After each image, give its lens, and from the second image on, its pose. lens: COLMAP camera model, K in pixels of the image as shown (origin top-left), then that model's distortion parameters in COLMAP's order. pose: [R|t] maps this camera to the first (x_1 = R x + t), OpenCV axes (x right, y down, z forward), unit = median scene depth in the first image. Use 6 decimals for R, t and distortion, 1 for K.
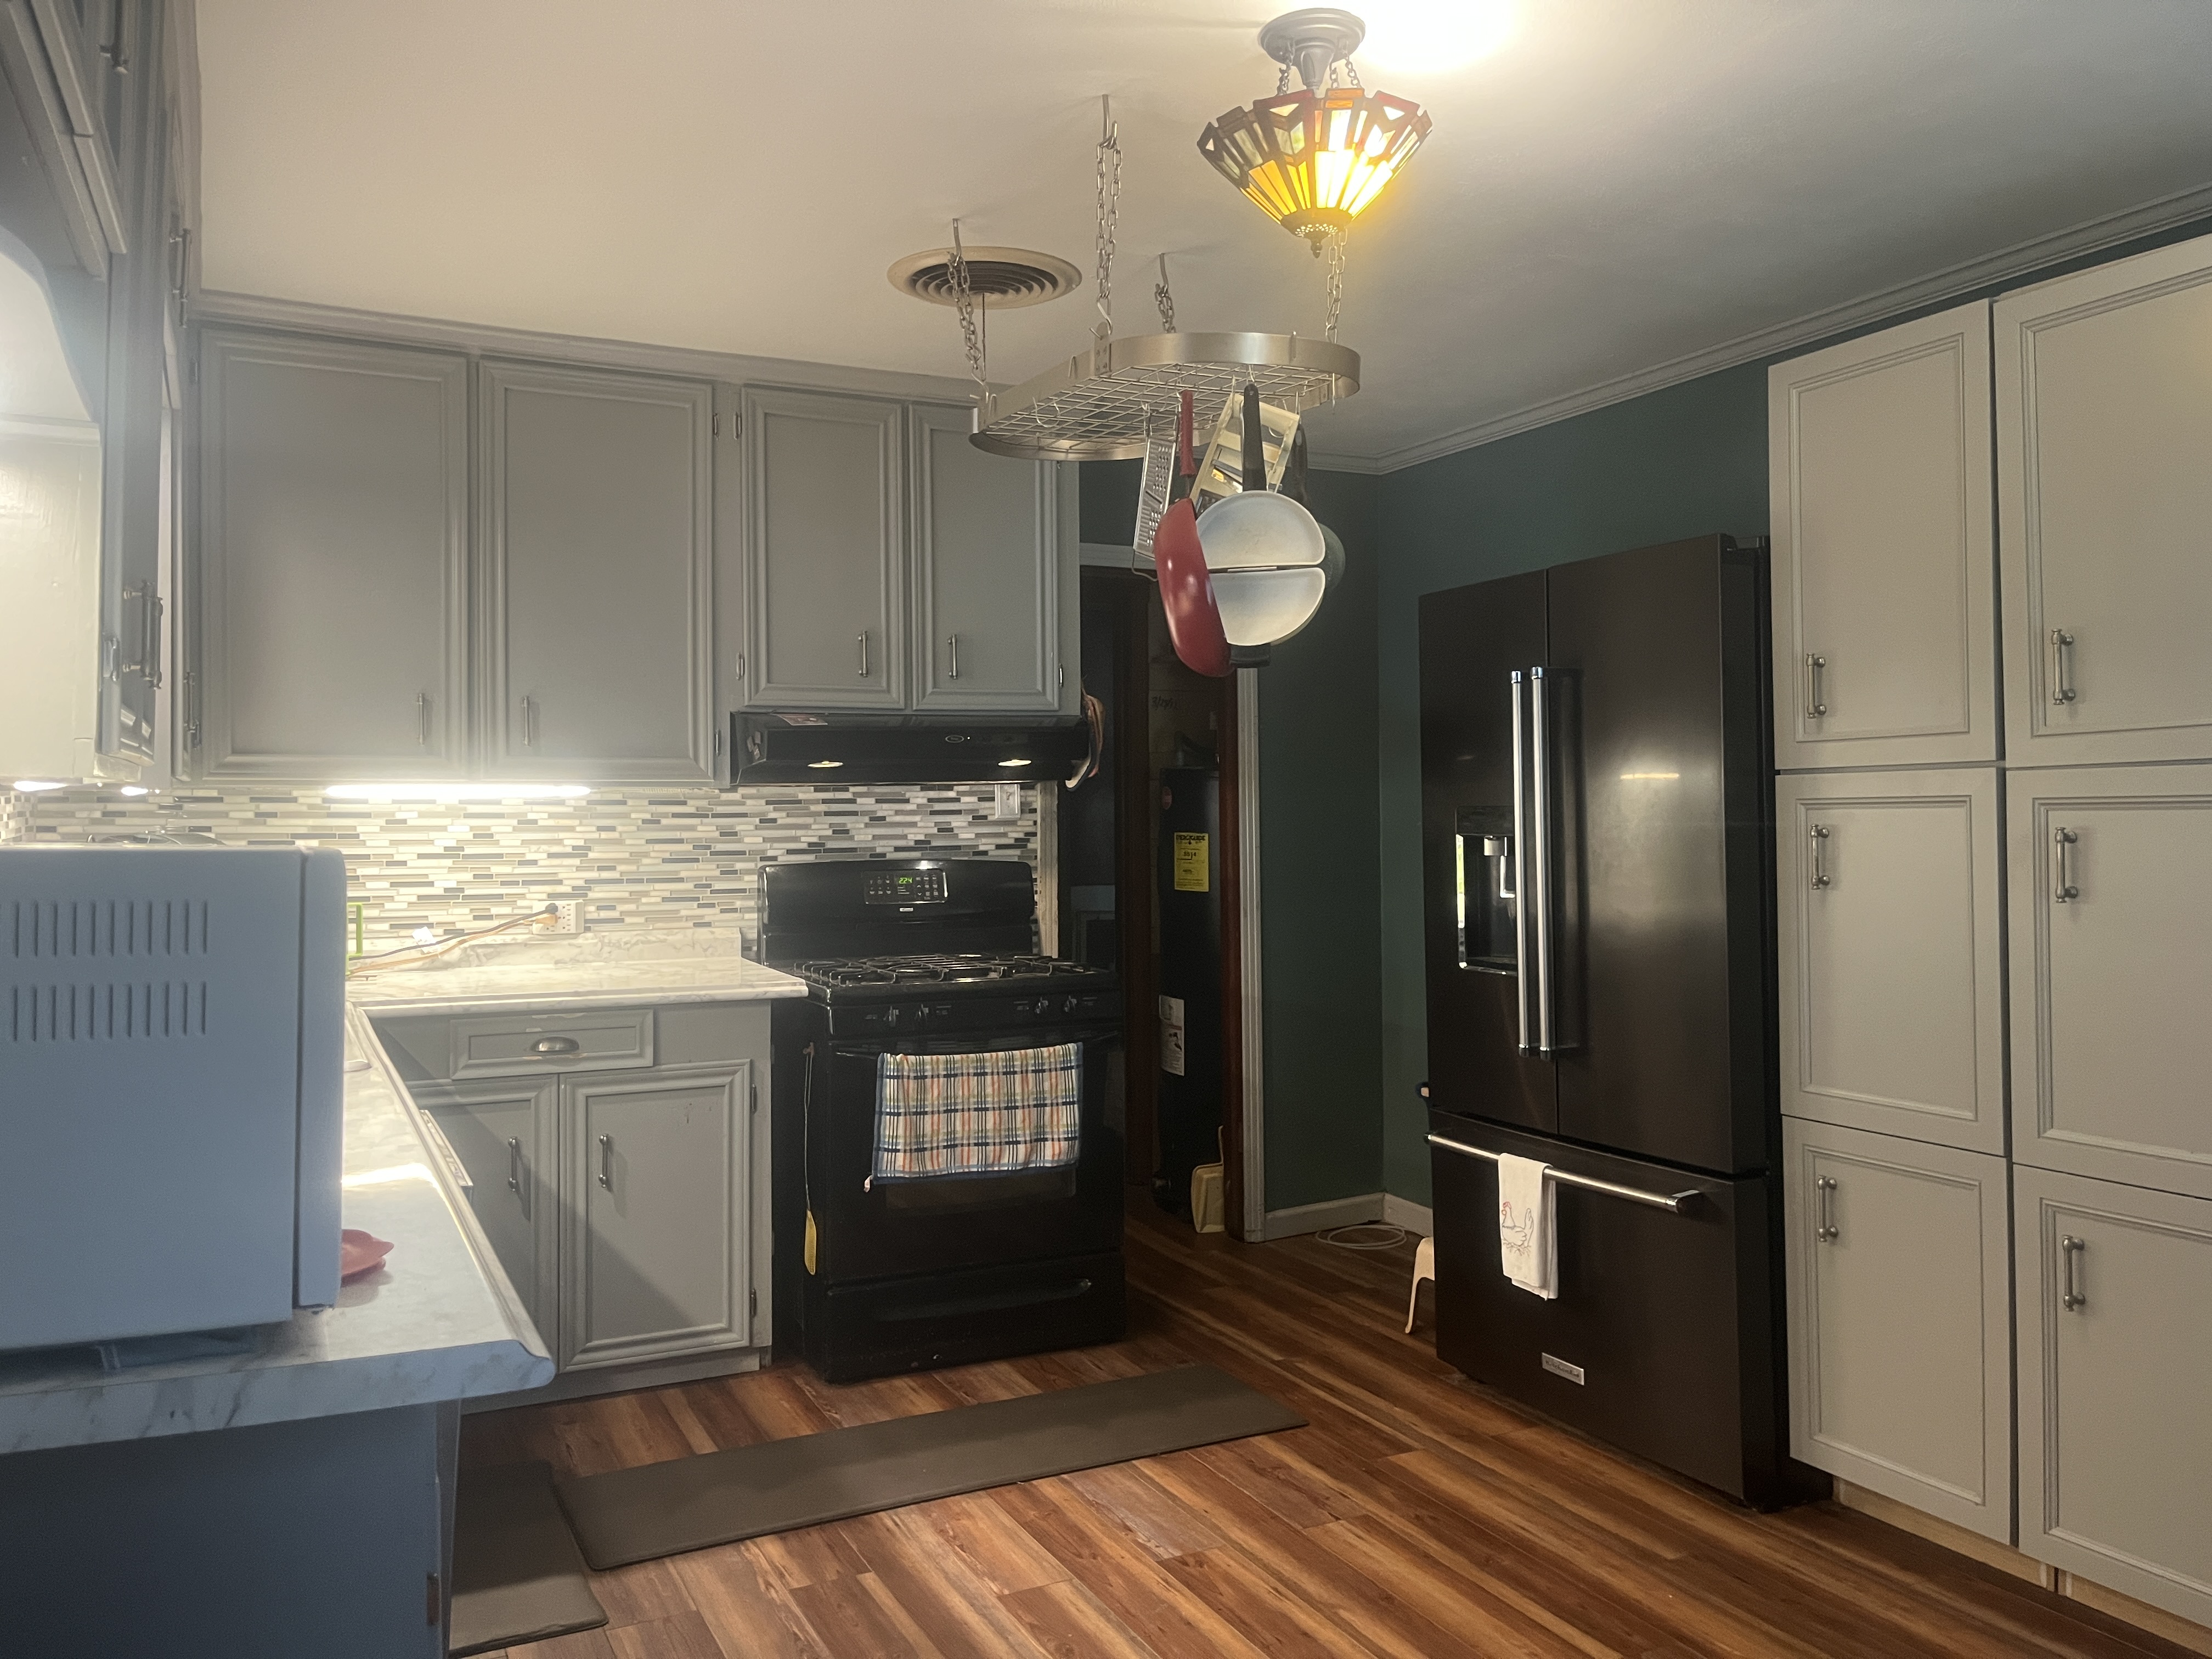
lens RADIAL K [[1674.8, 0, 1086.5], [0, 1674.8, 820.2], [0, 0, 1]] dist [0.060750, -0.083822]
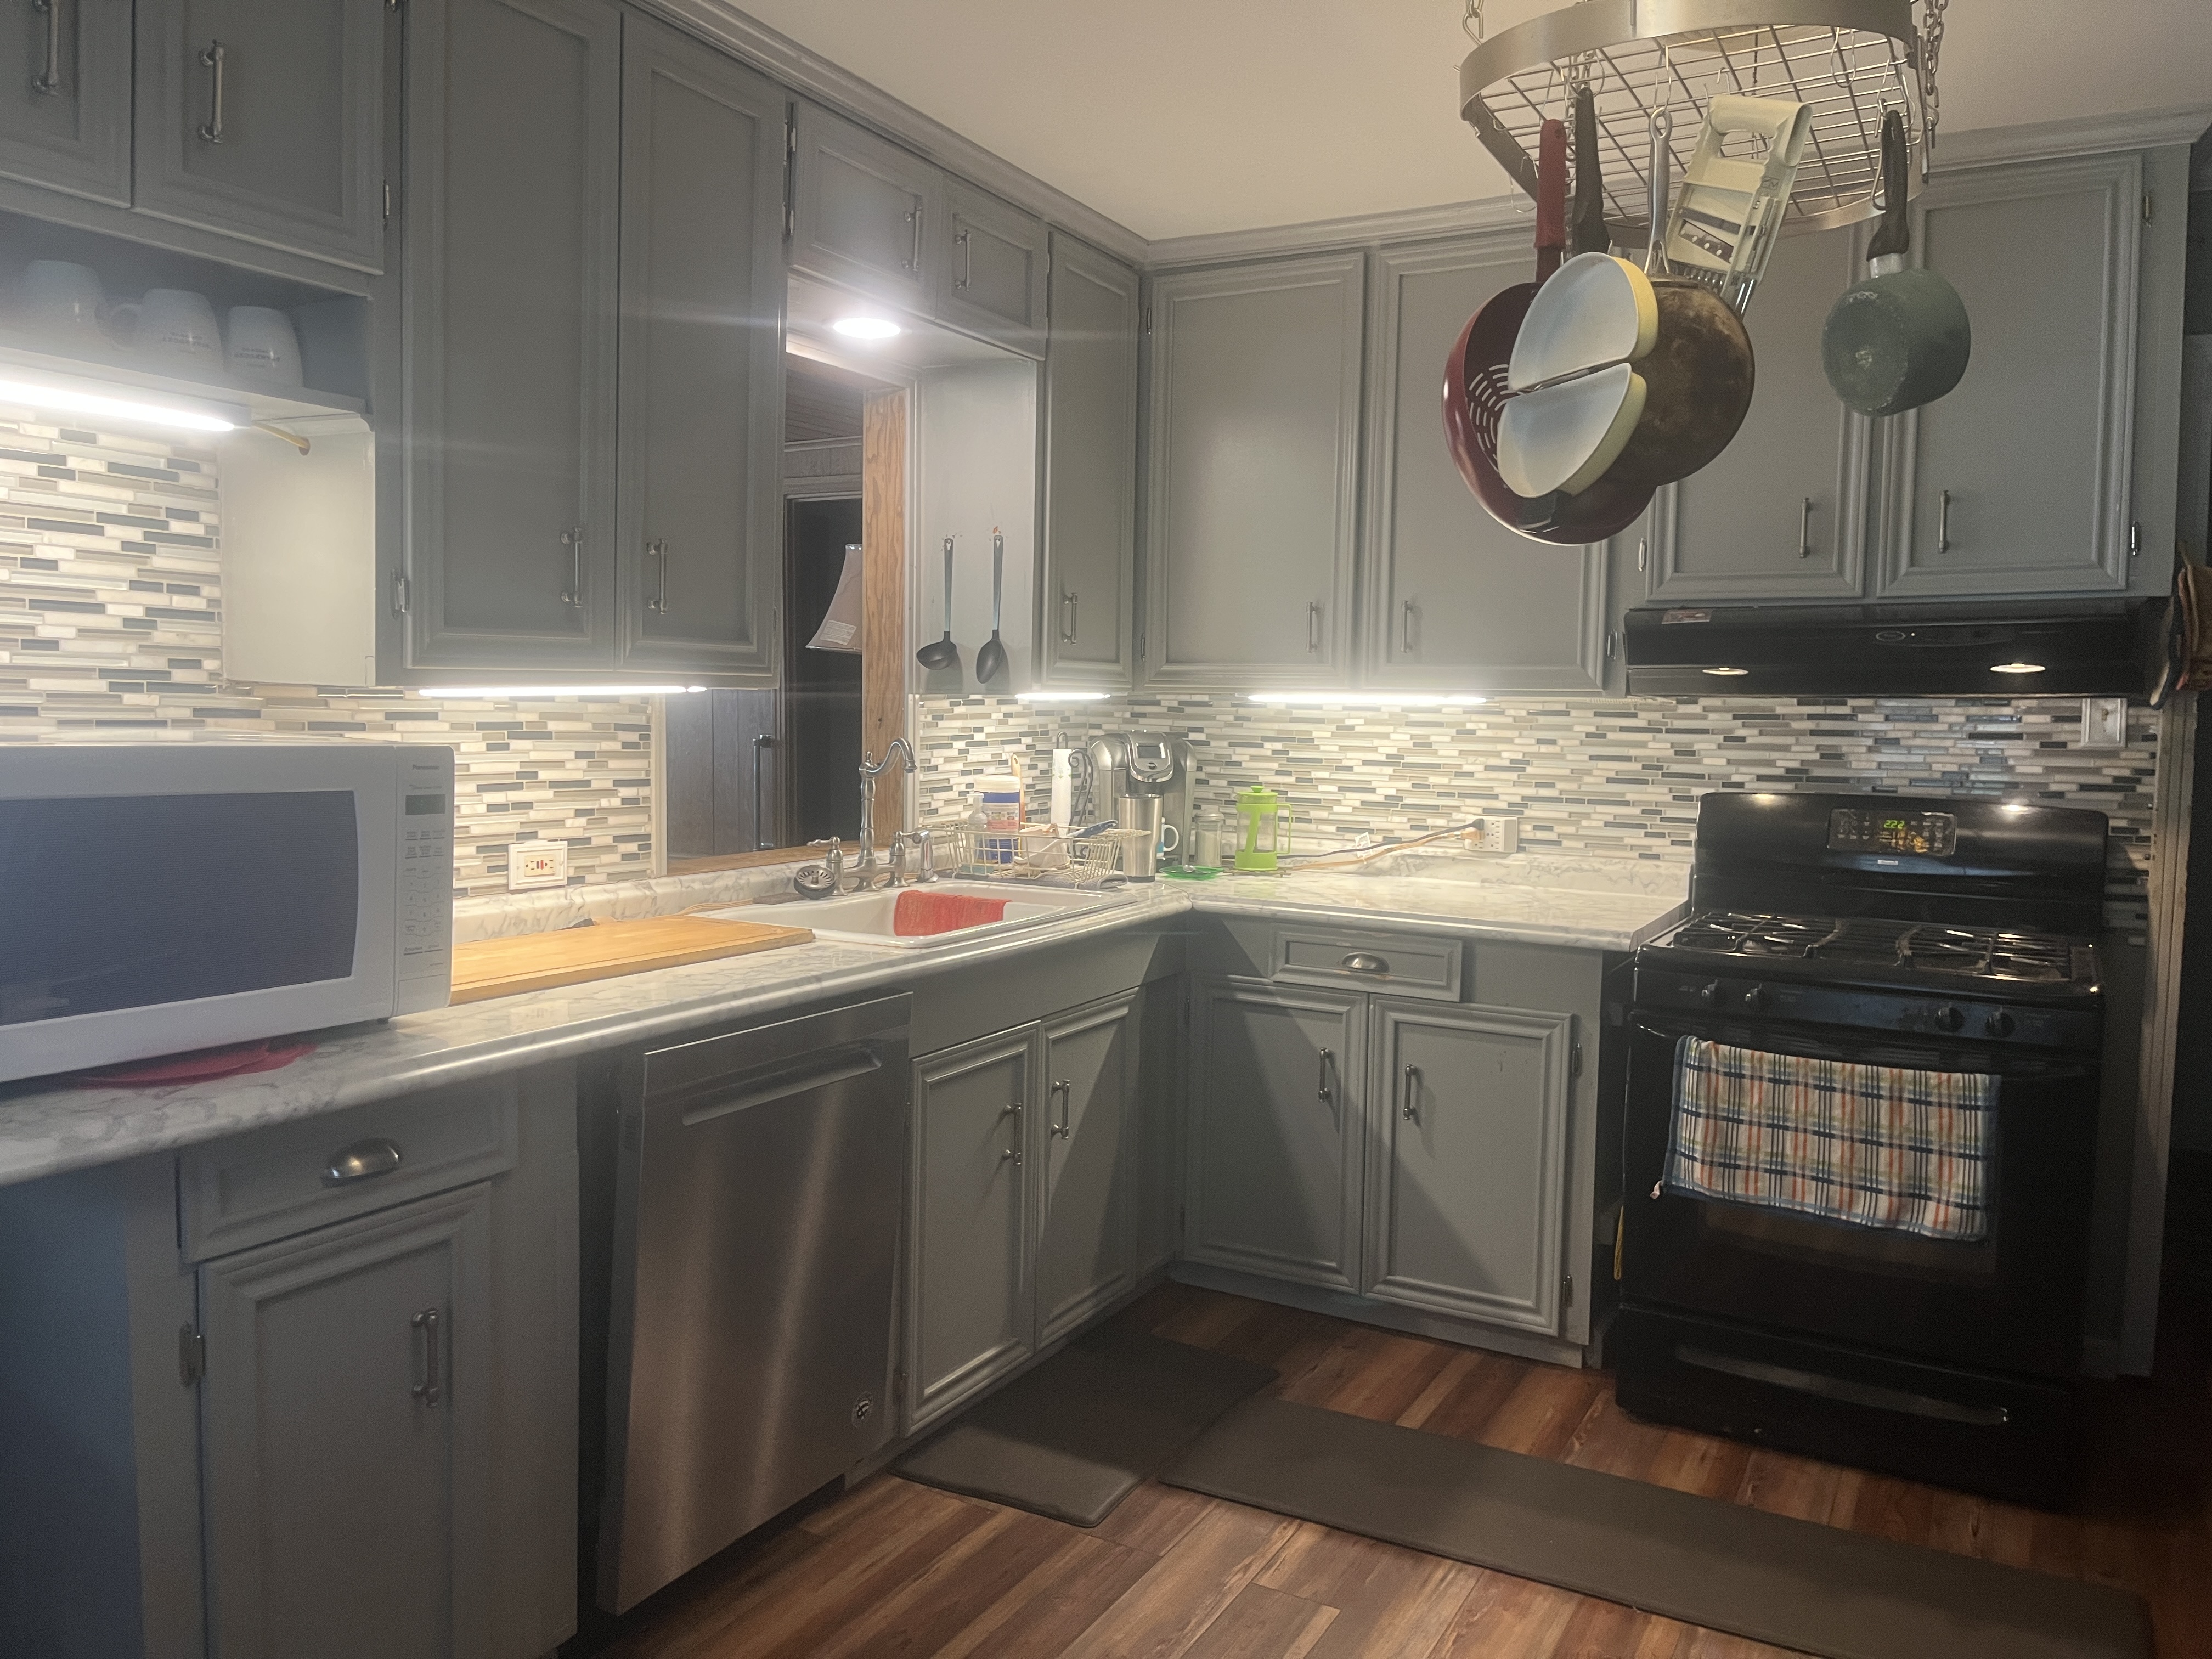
lens RADIAL K [[1674.8, 0, 1108.5], [0, 1674.8, 824.8], [0, 0, 1]] dist [0.060750, -0.083822]
pose [[0.573276, 0.076539, -0.815779, 0.348796], [-0.026137, 0.996829, 0.075158, -0.013315], [0.818945, -0.021765, 0.573459, 0.300499]]
